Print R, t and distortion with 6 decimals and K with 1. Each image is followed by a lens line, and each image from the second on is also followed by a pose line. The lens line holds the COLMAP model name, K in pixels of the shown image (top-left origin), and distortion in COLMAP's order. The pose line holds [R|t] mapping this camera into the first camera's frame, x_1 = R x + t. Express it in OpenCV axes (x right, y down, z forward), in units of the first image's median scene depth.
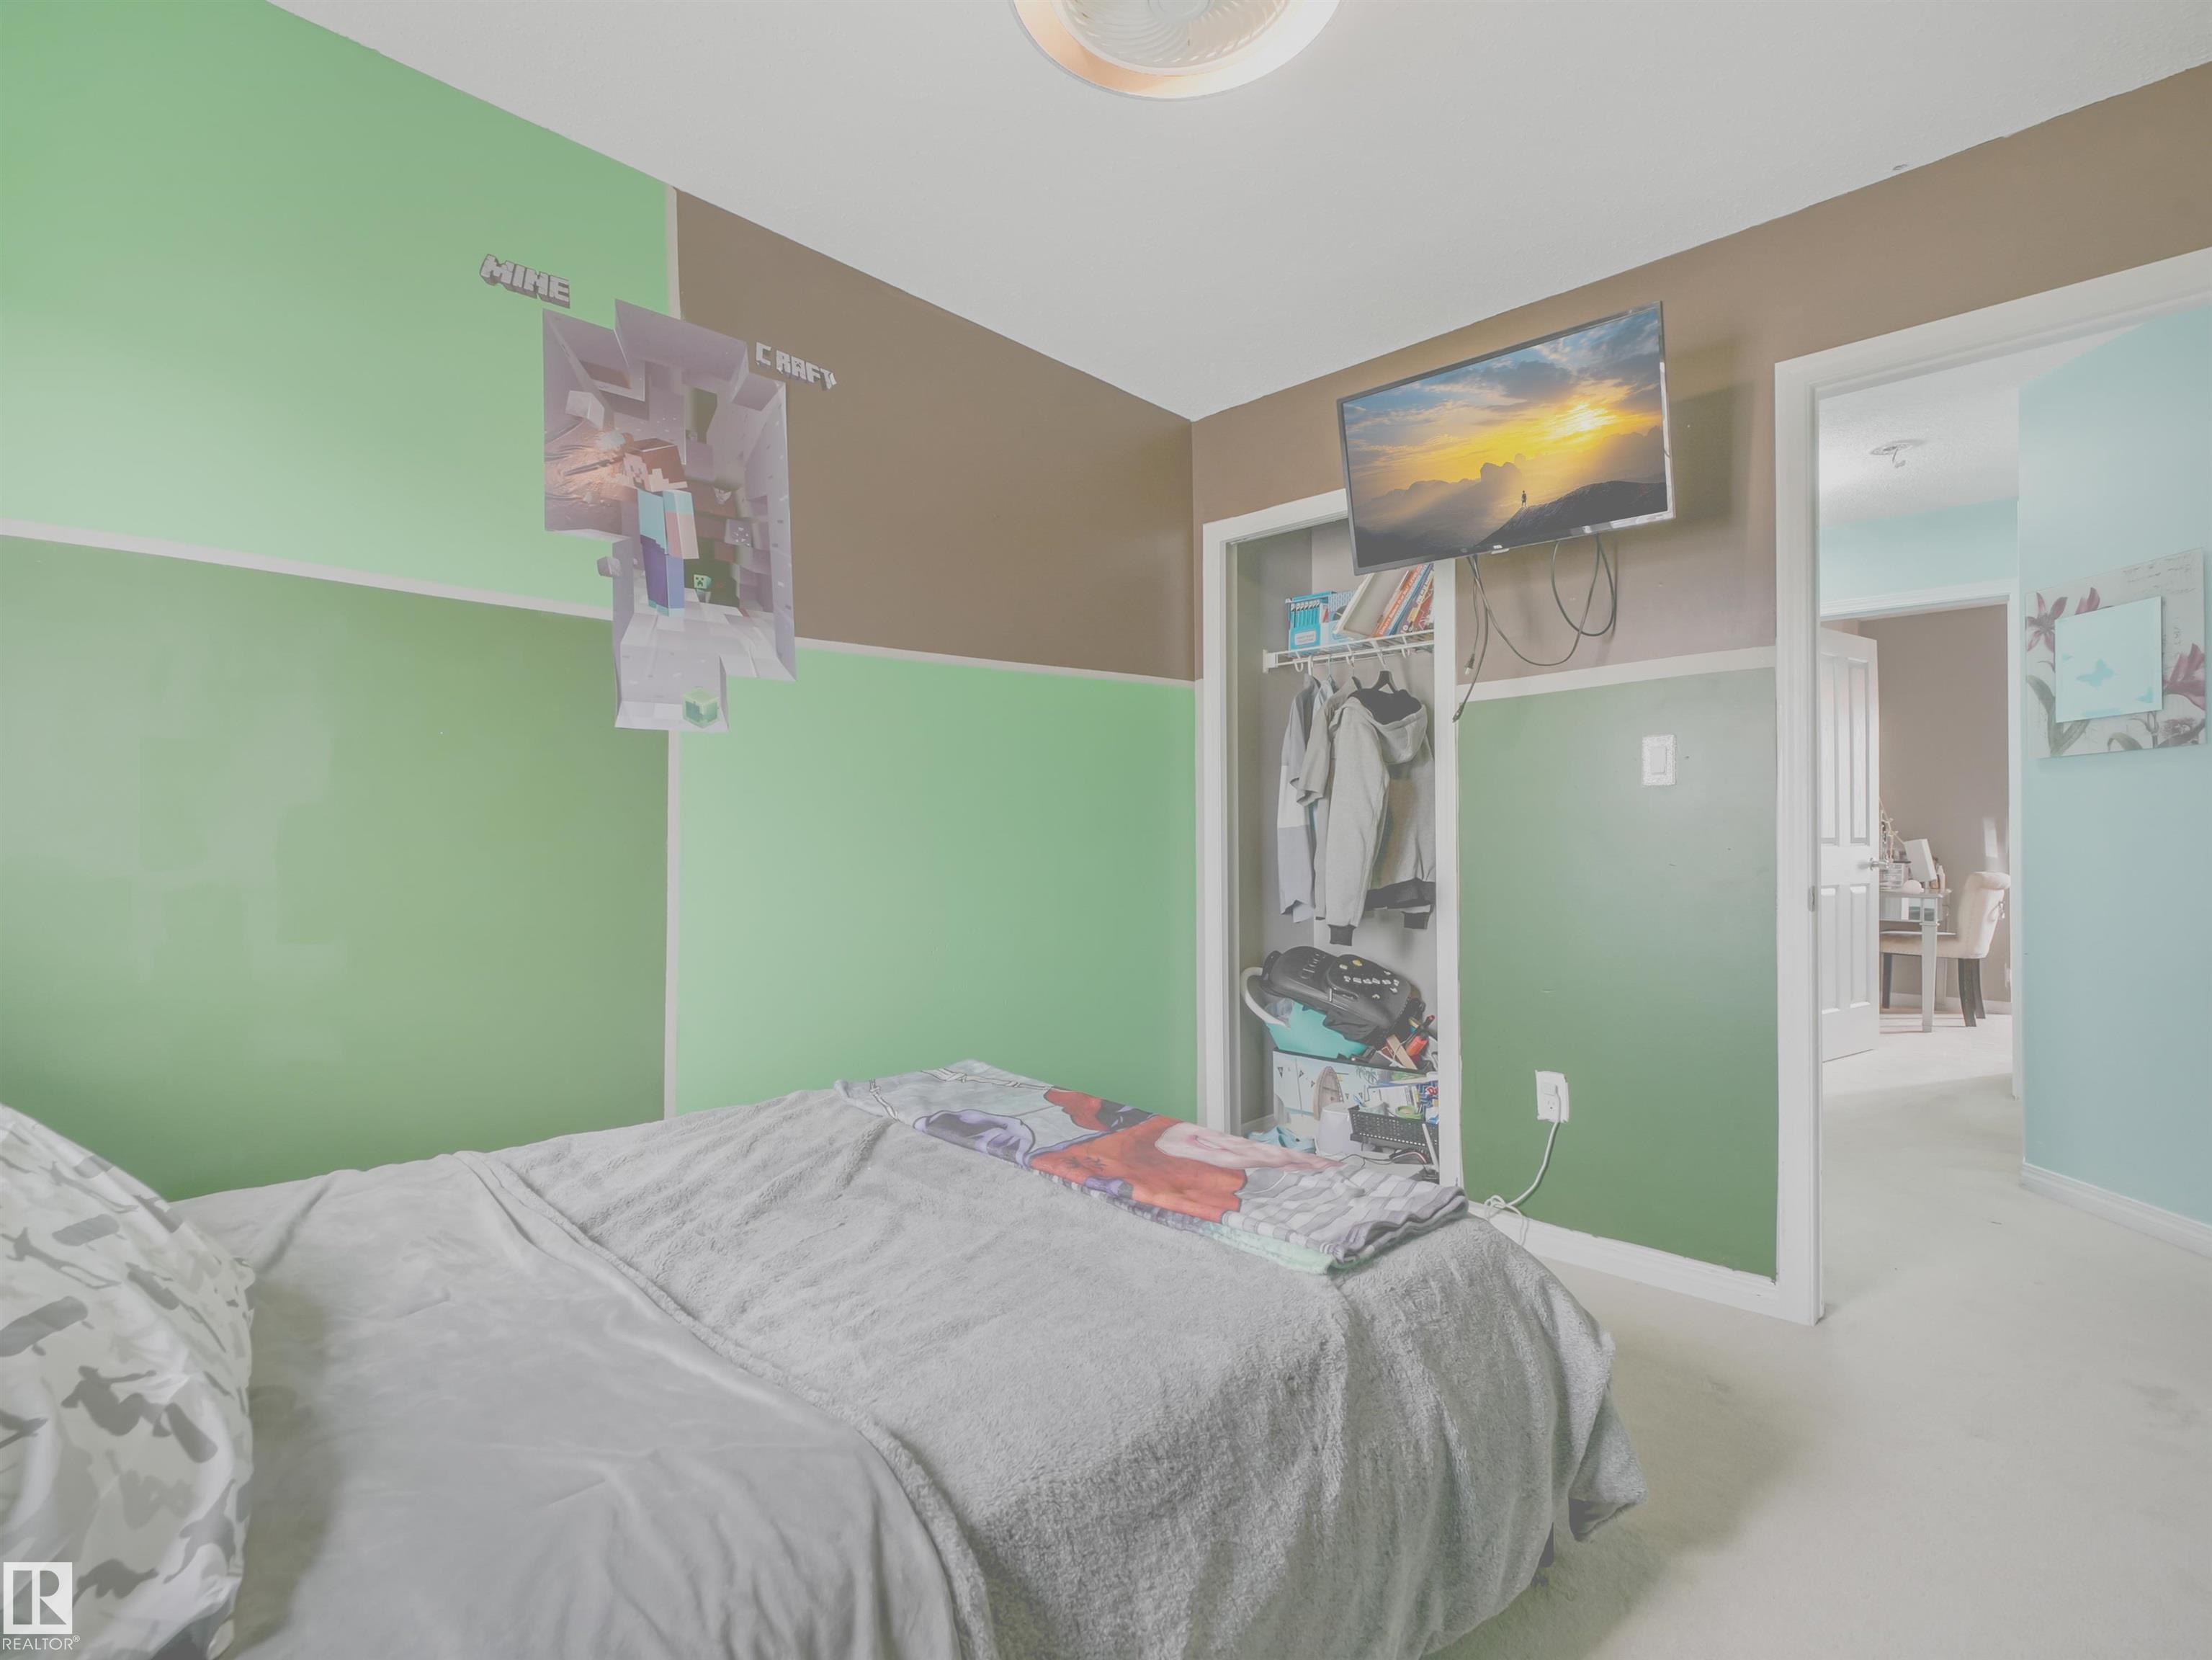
lens RADIAL K [[1046.6, 0, 1118.4], [0, 1046.6, 835.8], [0, 0, 1]] dist [-0.002074, -0.000063]
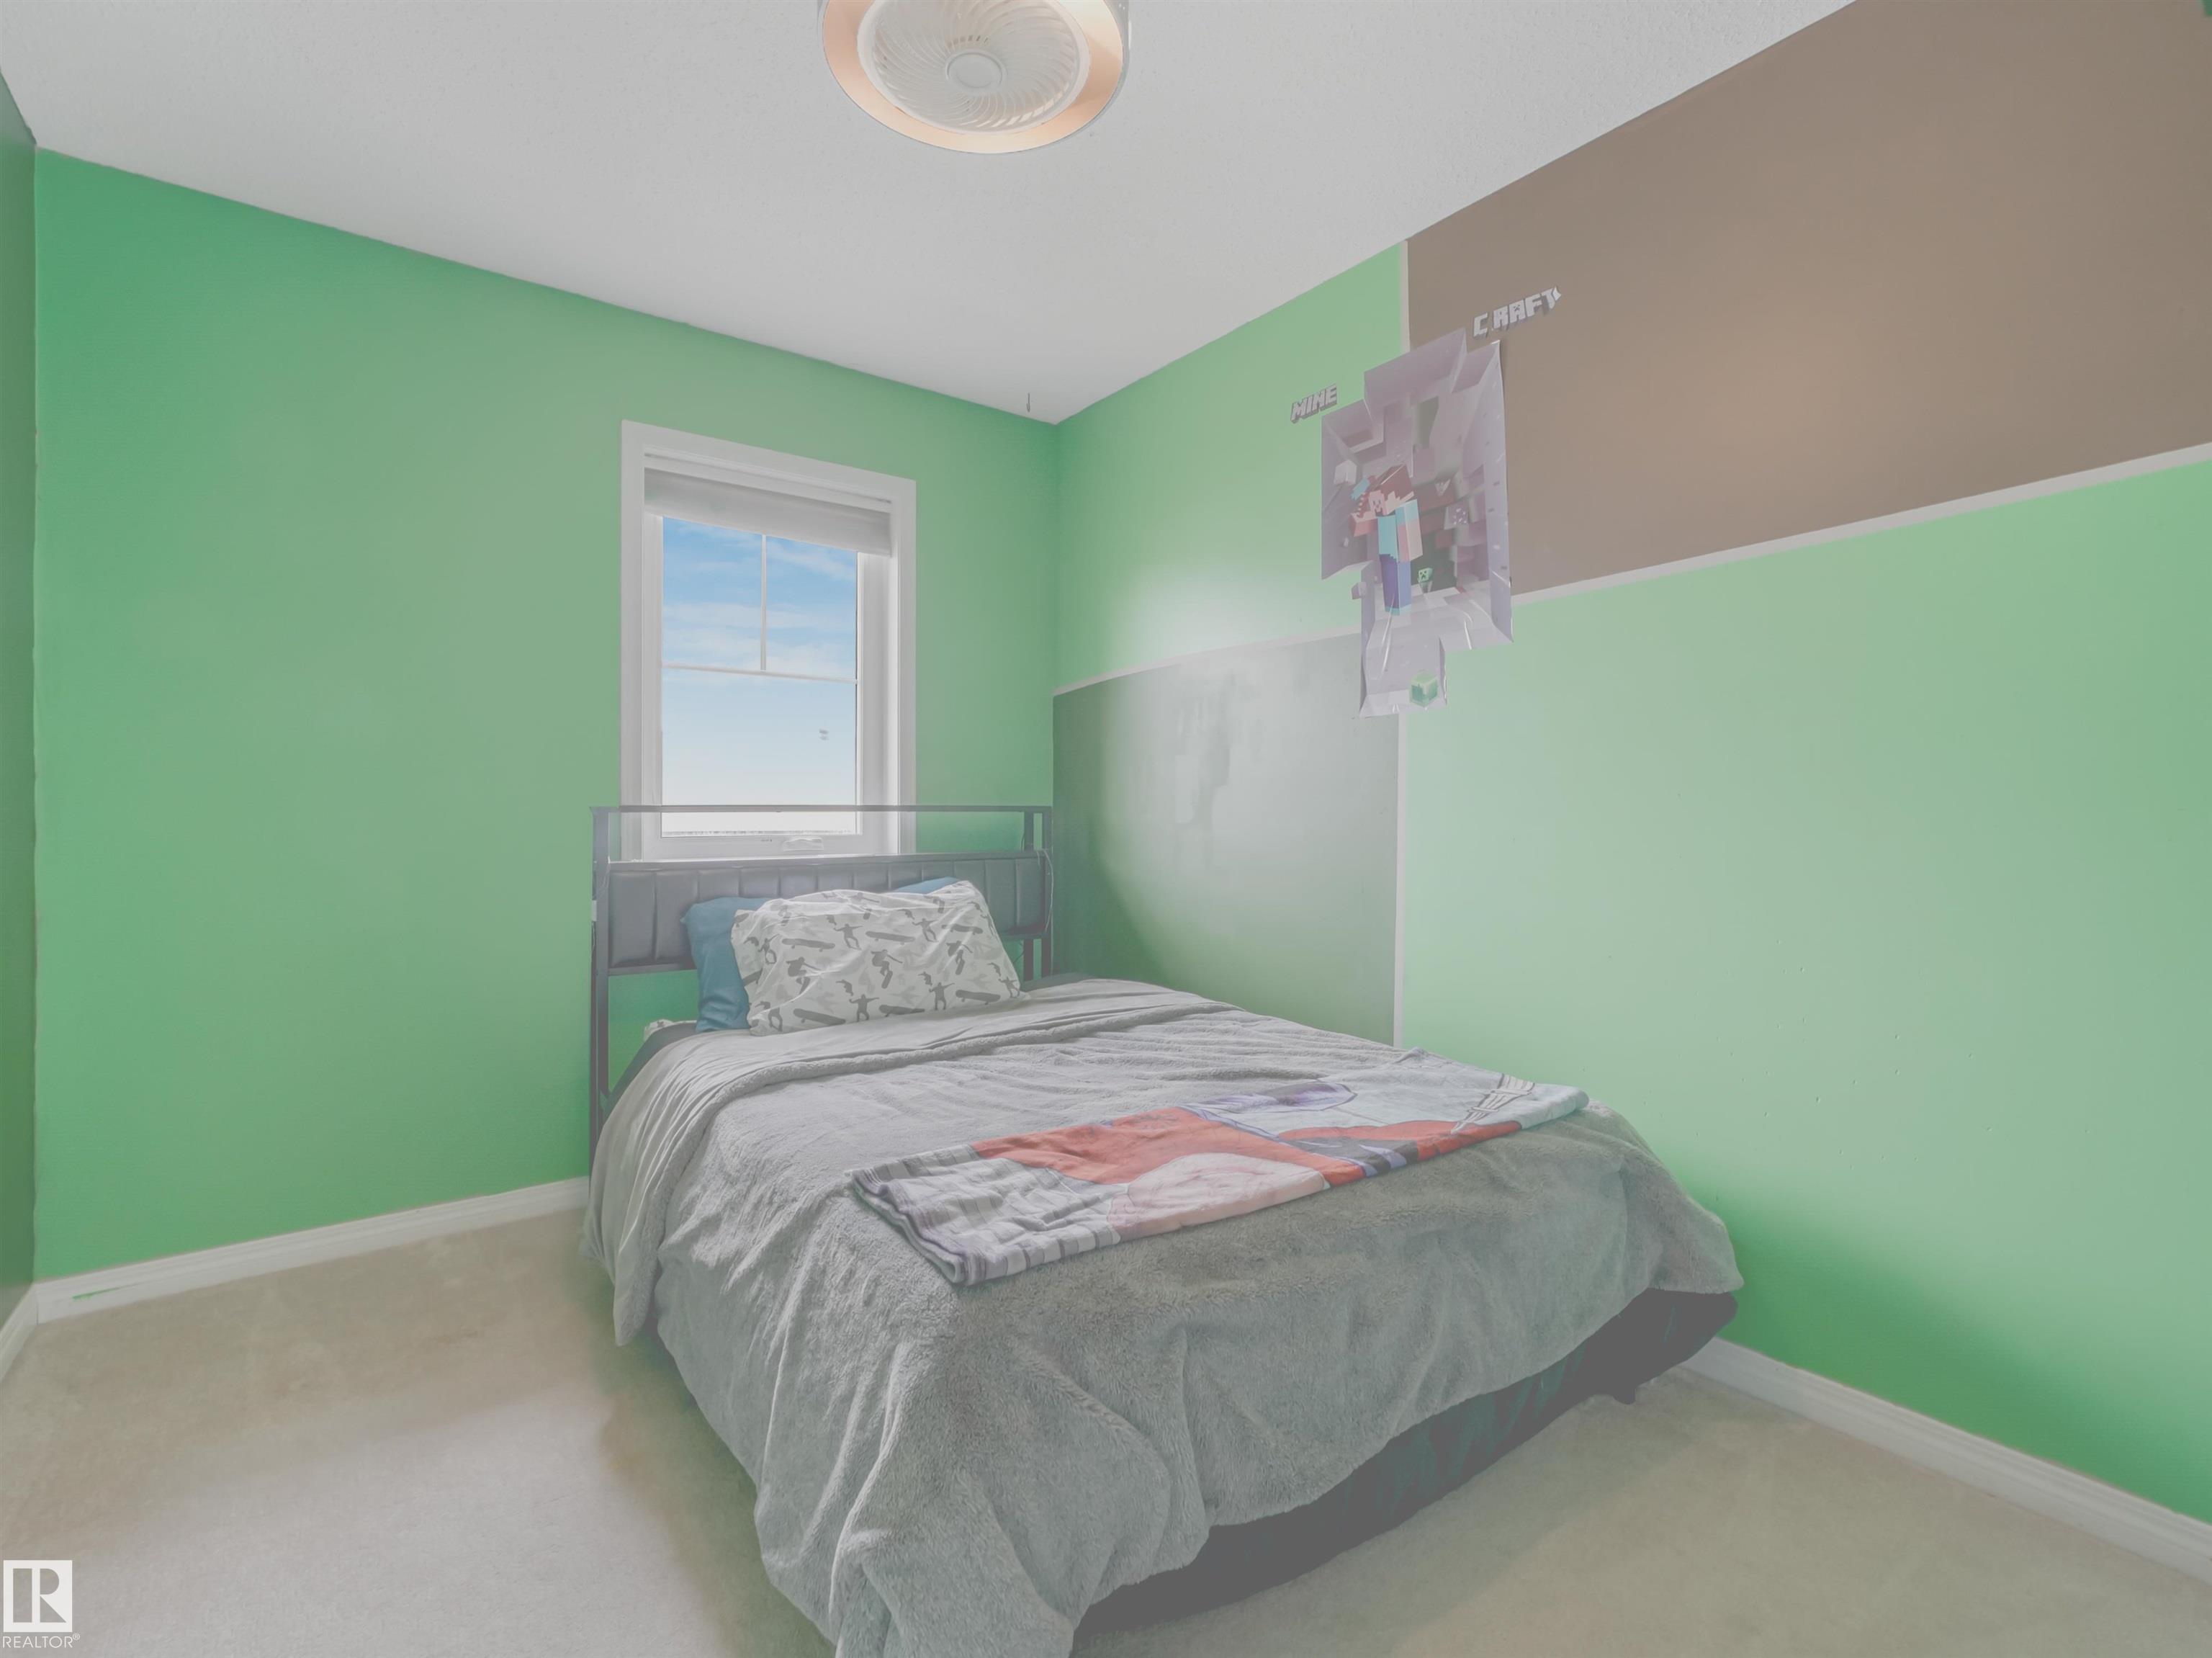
lens RADIAL K [[1046.6, 0, 1114.8], [0, 1046.6, 809.7], [0, 0, 1]] dist [-0.002074, -0.000063]
pose [[-0.167695, -0.000855, -0.985839, 0.717932], [0.001318, 0.999999, -0.001091, 0.006231], [0.985838, -0.001482, -0.167694, 0.828301]]
